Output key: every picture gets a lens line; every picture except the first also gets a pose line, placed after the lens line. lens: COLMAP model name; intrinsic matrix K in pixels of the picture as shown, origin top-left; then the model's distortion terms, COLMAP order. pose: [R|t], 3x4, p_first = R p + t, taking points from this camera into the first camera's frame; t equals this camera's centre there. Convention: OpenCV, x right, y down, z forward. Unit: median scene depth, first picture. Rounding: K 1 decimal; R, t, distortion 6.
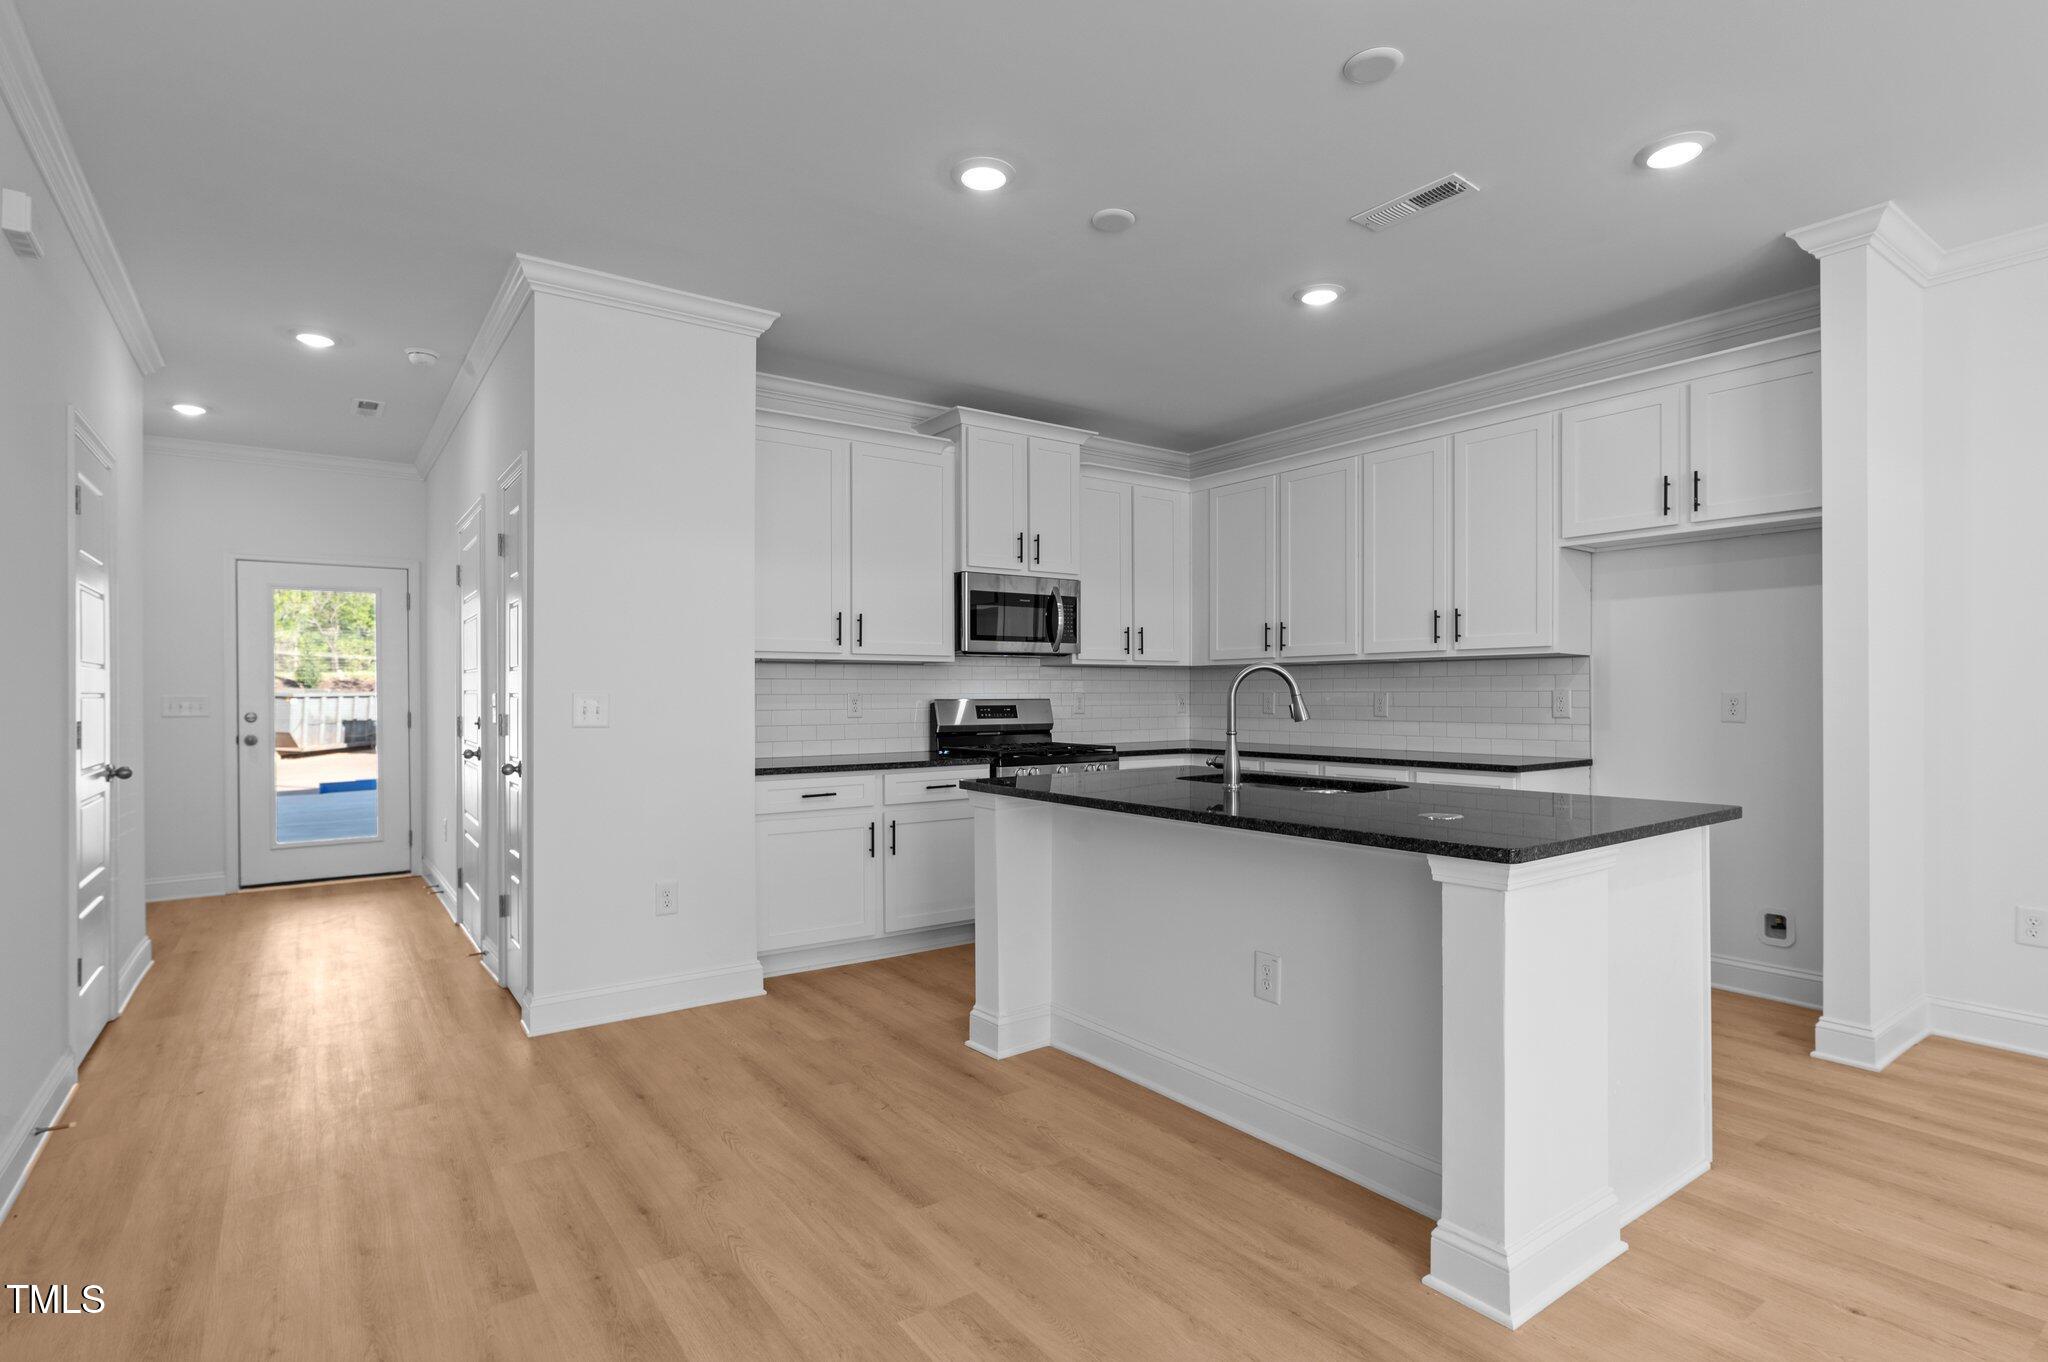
lens RADIAL K [[1003.1, 0, 1029.2], [0, 1003.1, 685.0], [0, 0, 1]] dist [-0.038876, 0.000464]
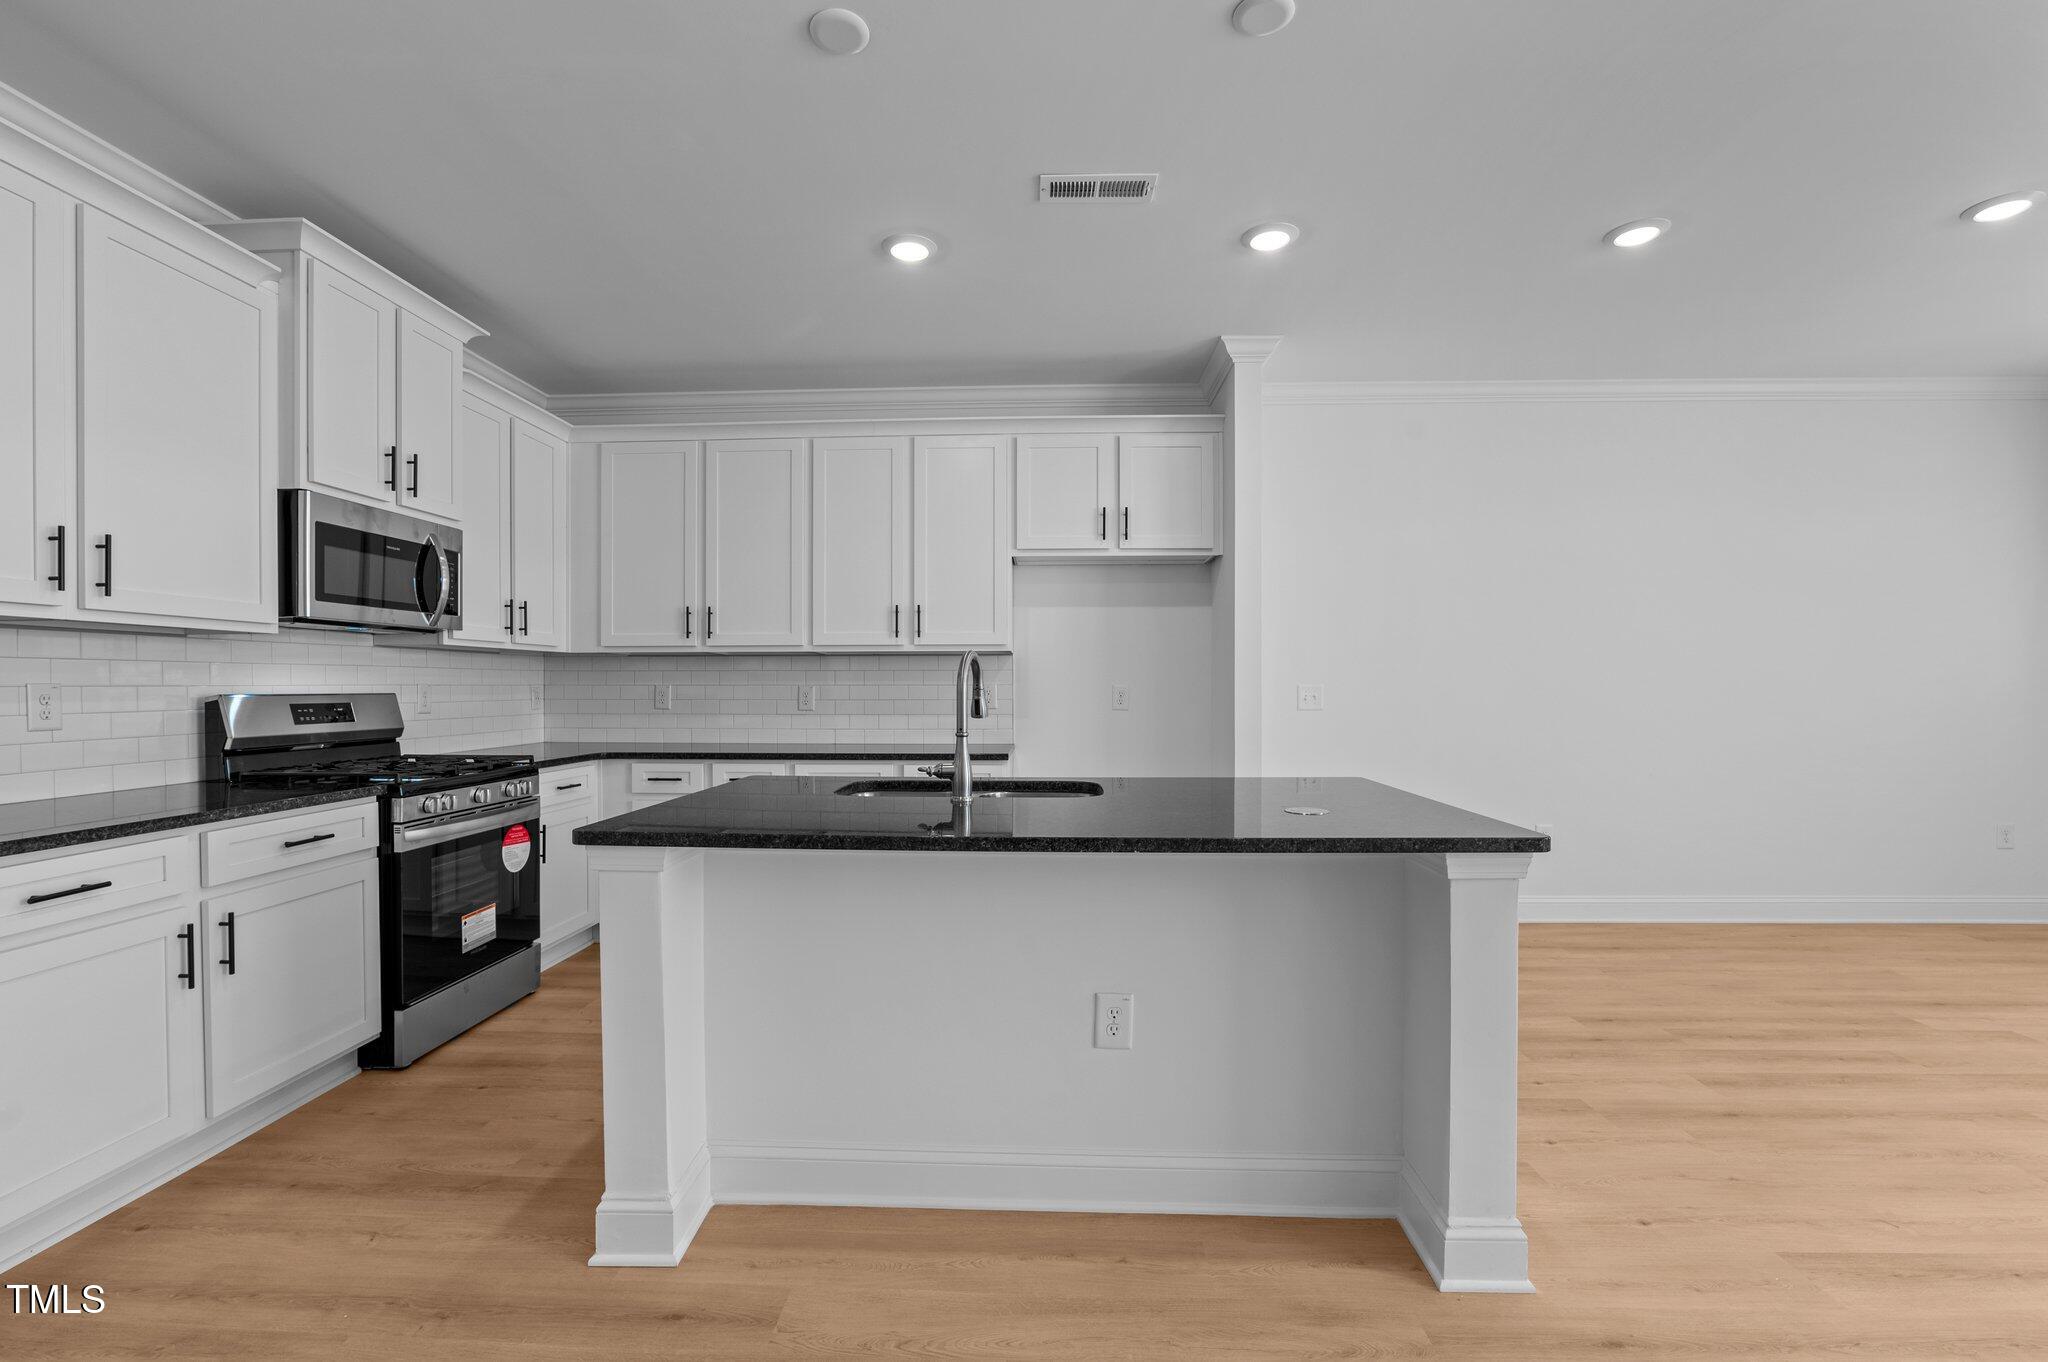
lens RADIAL K [[889.0, 0, 1018.2], [0, 889.0, 689.5], [0, 0, 1]] dist [-0.035476, 0.010428]
pose [[0.622080, -0.000457, 0.782954, -0.213597], [-0.008916, 0.999931, 0.007667, 0.002902], [-0.782903, -0.011750, 0.622032, 0.317425]]
